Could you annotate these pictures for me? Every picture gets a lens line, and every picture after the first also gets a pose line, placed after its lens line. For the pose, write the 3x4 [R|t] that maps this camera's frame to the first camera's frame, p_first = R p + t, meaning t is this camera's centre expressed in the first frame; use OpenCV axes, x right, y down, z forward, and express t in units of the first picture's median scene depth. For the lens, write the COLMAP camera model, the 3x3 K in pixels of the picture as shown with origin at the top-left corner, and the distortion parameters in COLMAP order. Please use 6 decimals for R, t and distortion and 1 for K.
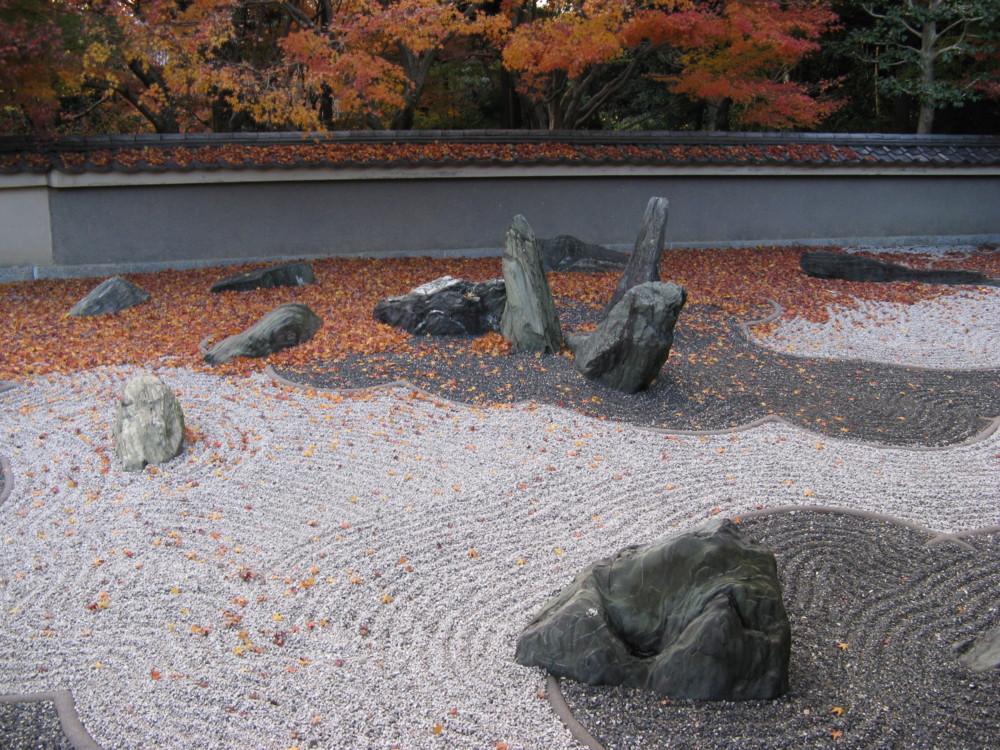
lens RADIAL K [[1021.1, 0, 498.9], [0, 1021.1, 344.6], [0, 0, 1]] dist [-0.184156, 0.221641]
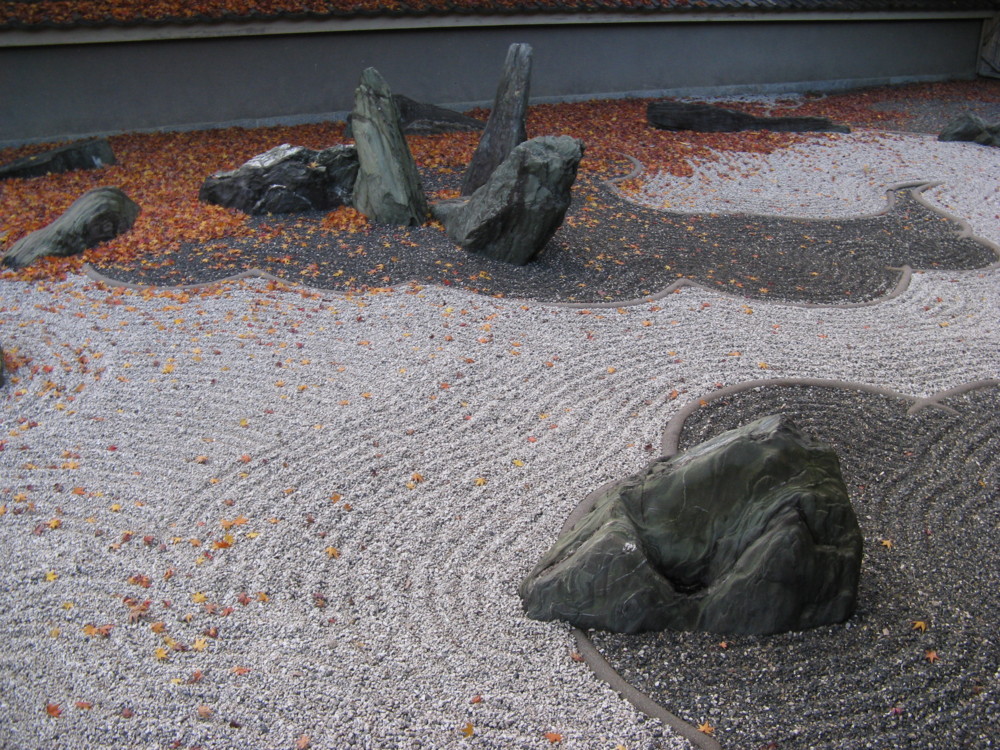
lens RADIAL K [[1021.1, 0, 498.9], [0, 1021.1, 344.6], [0, 0, 1]] dist [-0.184156, 0.221641]
pose [[0.972937, -0.086745, 0.214171, -0.105504], [0.059265, 0.989535, 0.131558, -0.001634], [-0.223342, -0.115304, 0.967896, 0.175311]]
